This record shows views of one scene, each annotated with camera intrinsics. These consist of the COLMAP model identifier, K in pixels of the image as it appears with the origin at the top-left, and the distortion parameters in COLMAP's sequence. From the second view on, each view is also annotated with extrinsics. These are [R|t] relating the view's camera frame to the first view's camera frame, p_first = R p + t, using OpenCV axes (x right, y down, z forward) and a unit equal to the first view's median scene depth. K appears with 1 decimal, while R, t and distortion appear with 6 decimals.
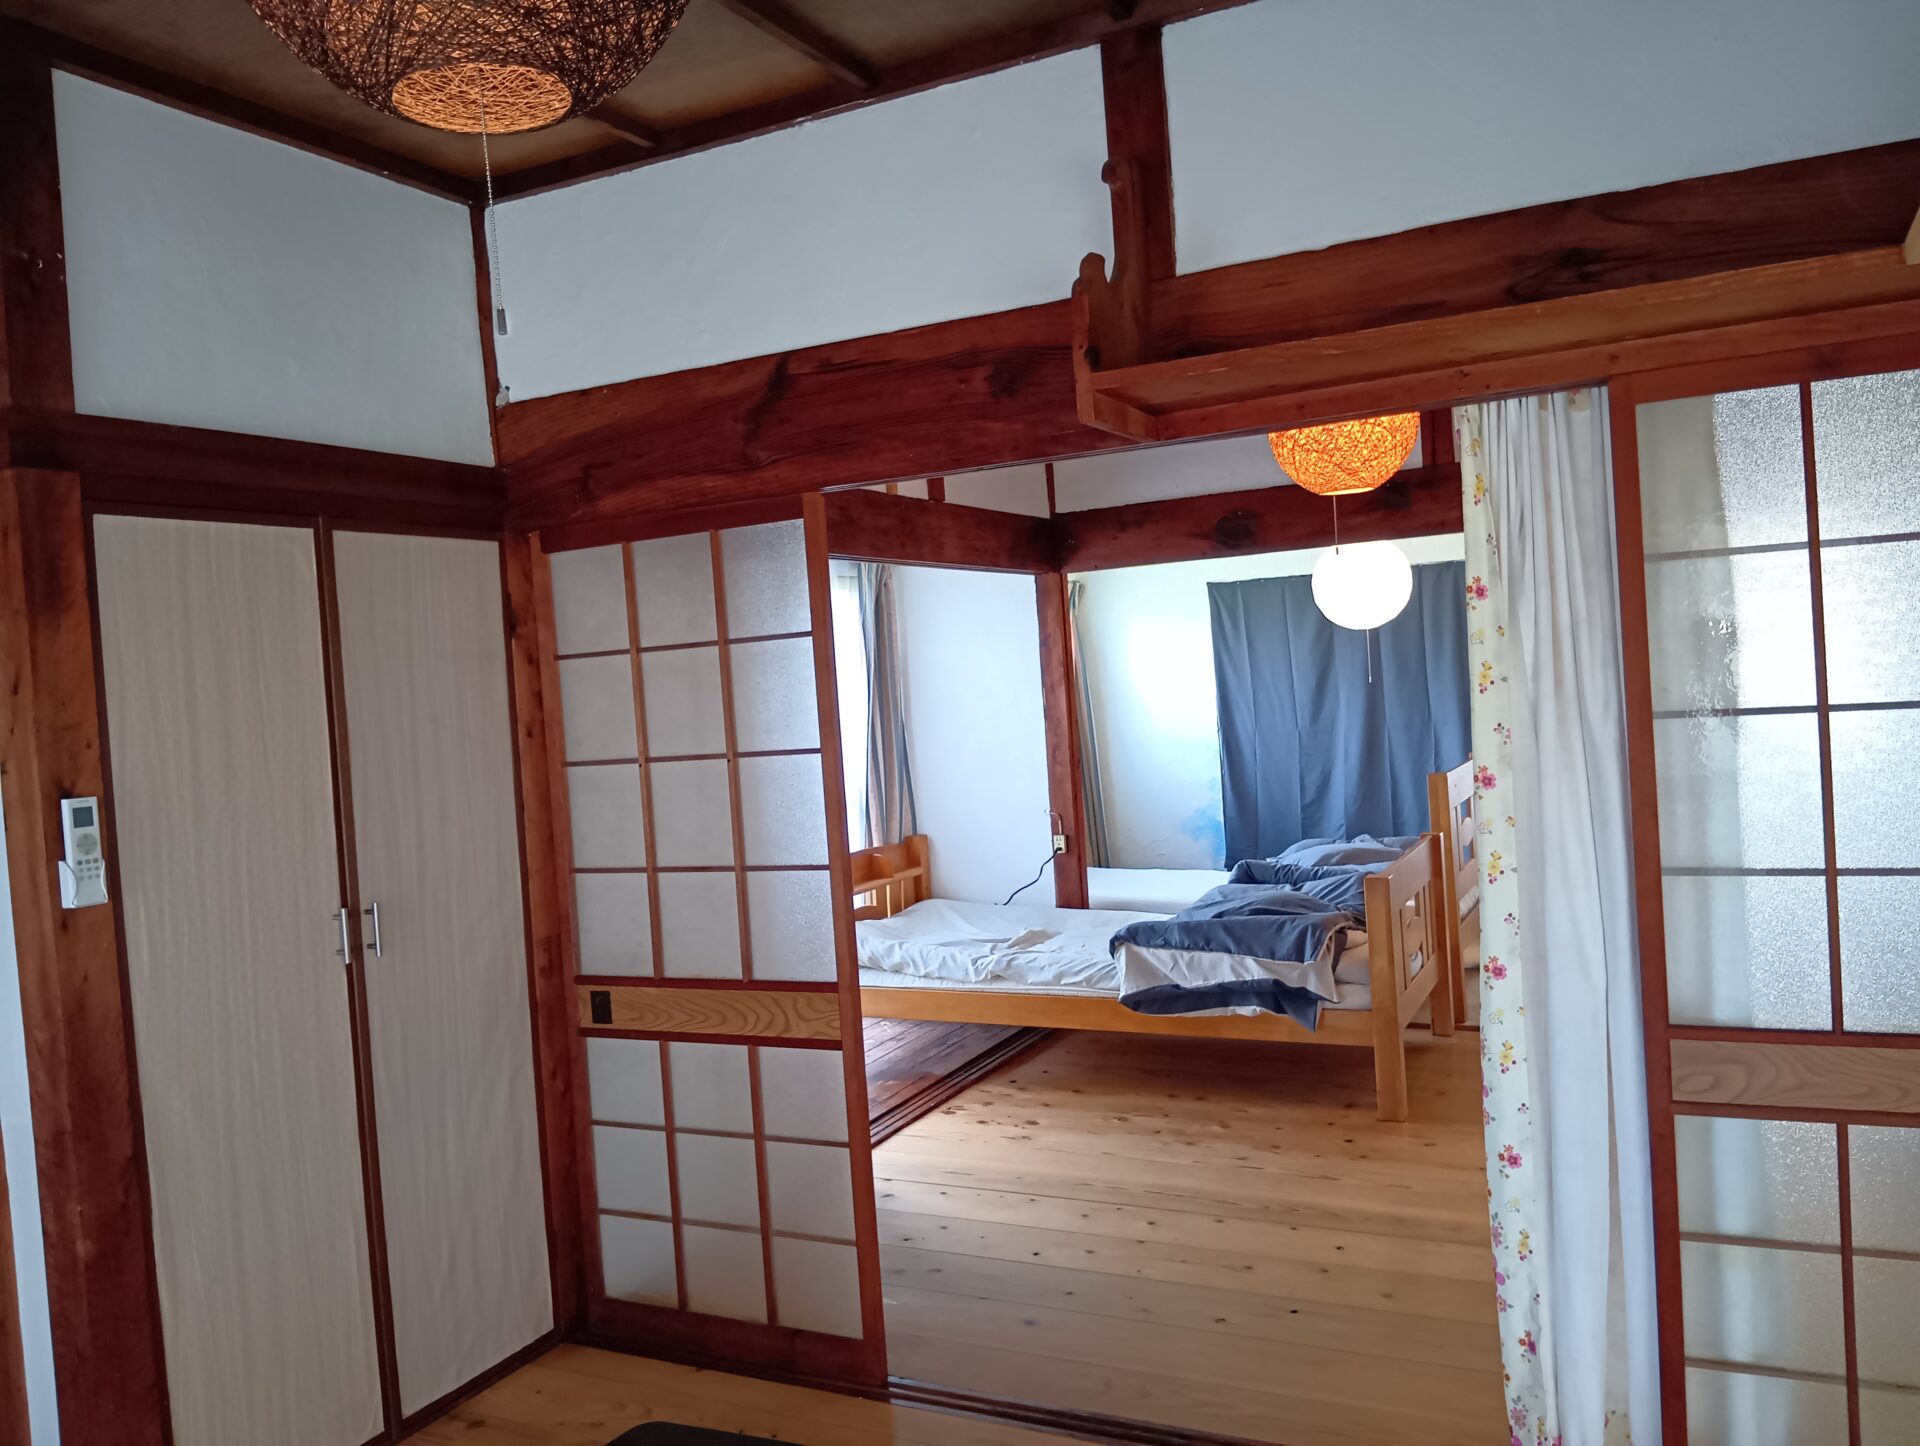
lens RADIAL K [[1481.1, 0, 965.5], [0, 1481.1, 724.9], [0, 0, 1]] dist [0.086710, -0.189613]
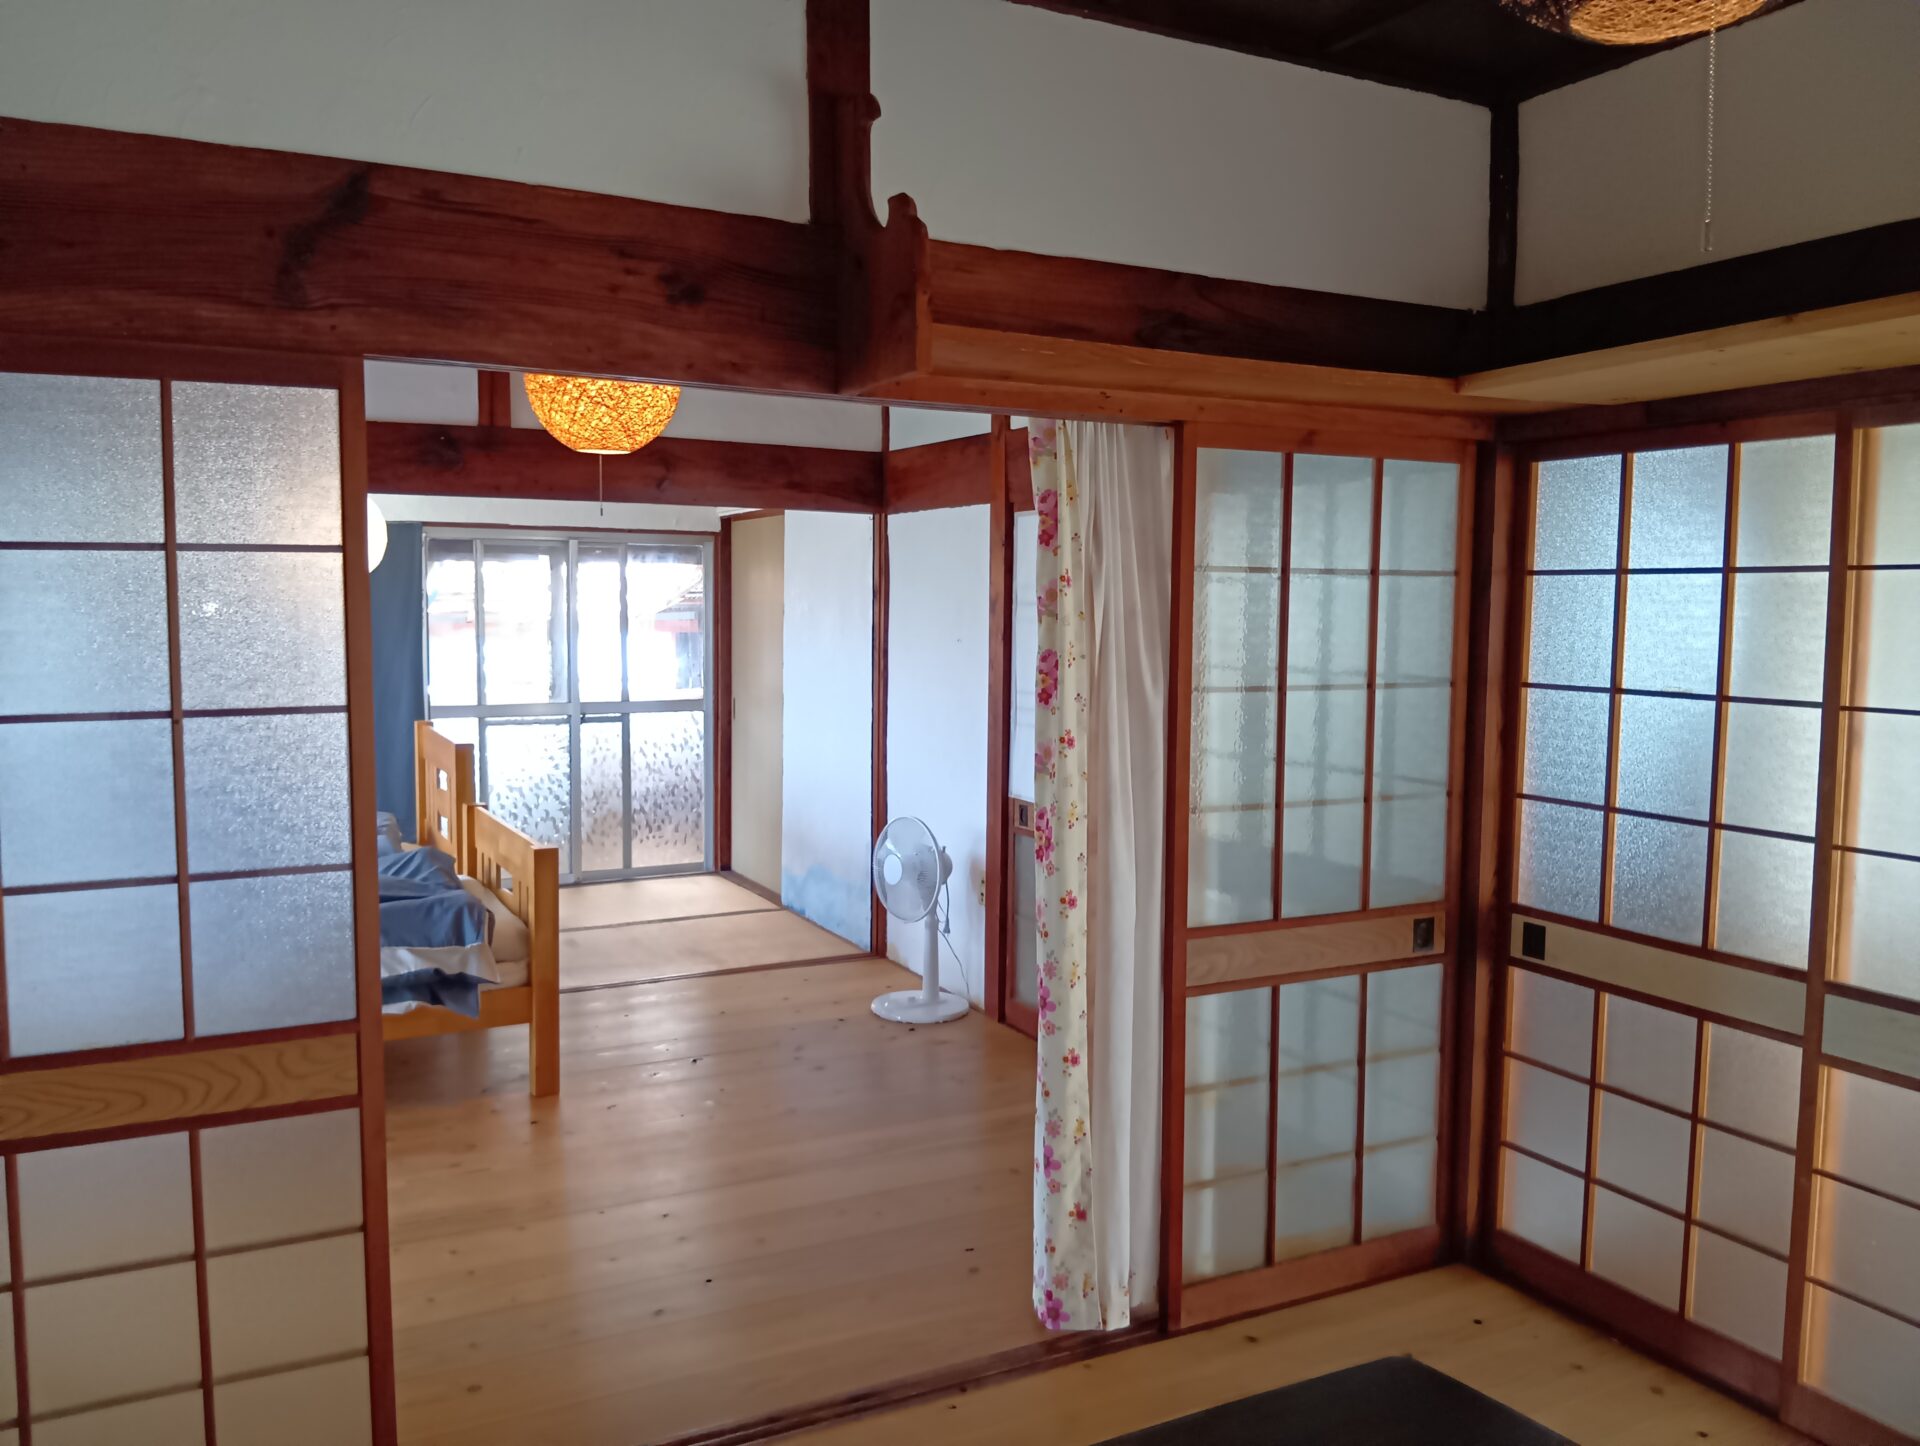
lens RADIAL K [[1481.1, 0, 965.5], [0, 1481.1, 724.9], [0, 0, 1]] dist [0.086710, -0.189613]
pose [[0.575811, 0.006862, 0.817554, -0.348727], [-0.021026, 0.999758, 0.006418, 0.009410], [-0.817313, -0.020885, 0.575816, 0.210360]]
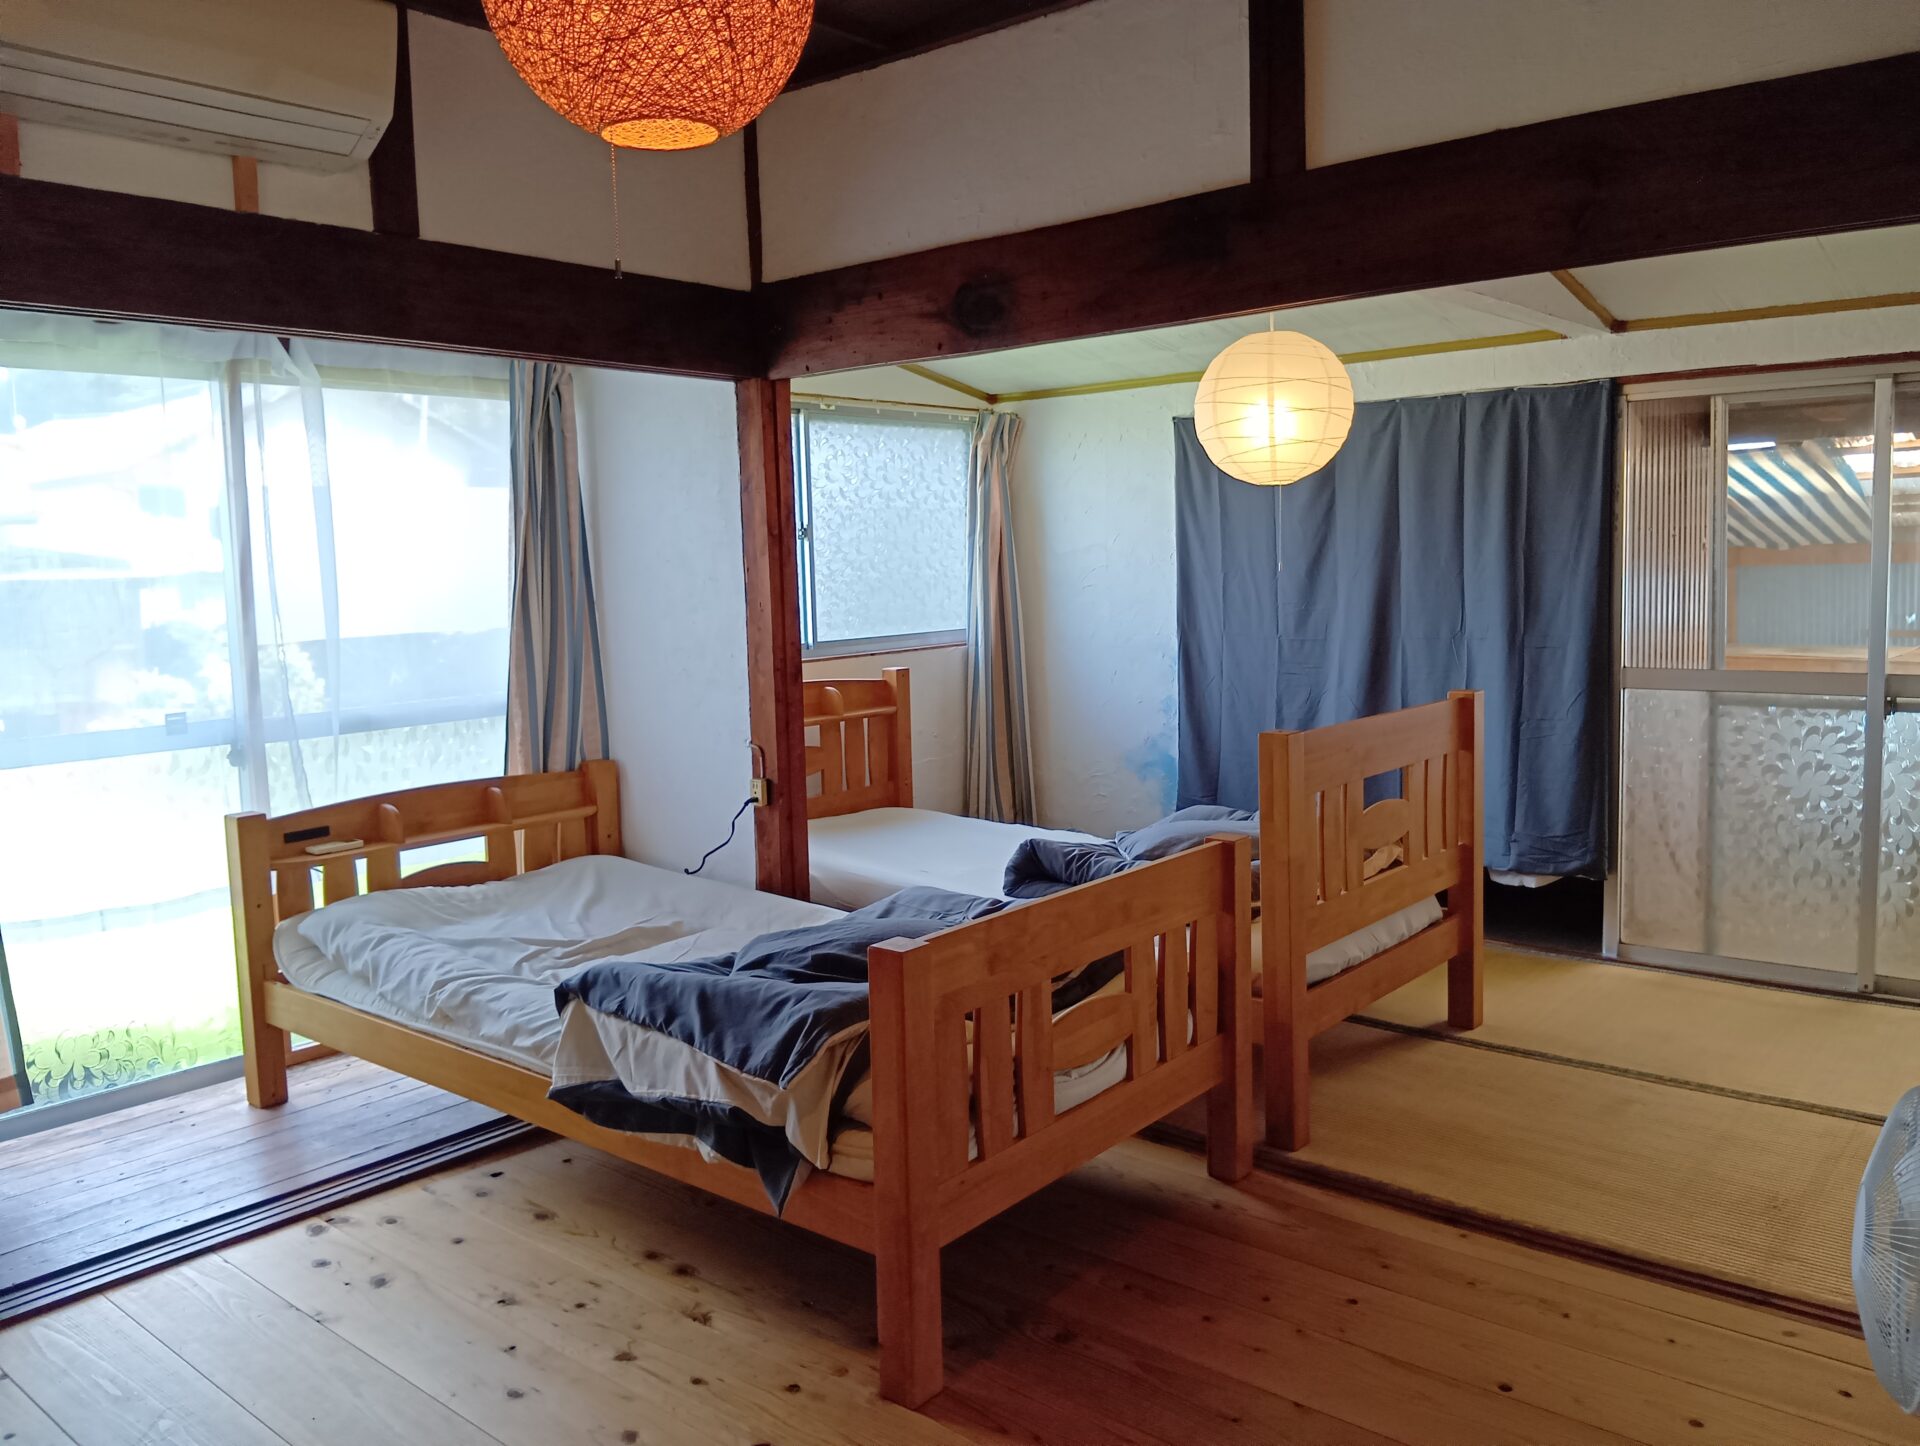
lens RADIAL K [[1481.1, 0, 965.5], [0, 1481.1, 724.9], [0, 0, 1]] dist [0.086710, -0.189613]
pose [[0.973349, 0.069491, -0.218546, 0.394919], [-0.049252, 0.994091, 0.096738, -0.025358], [0.223977, -0.083396, 0.971020, 0.494298]]
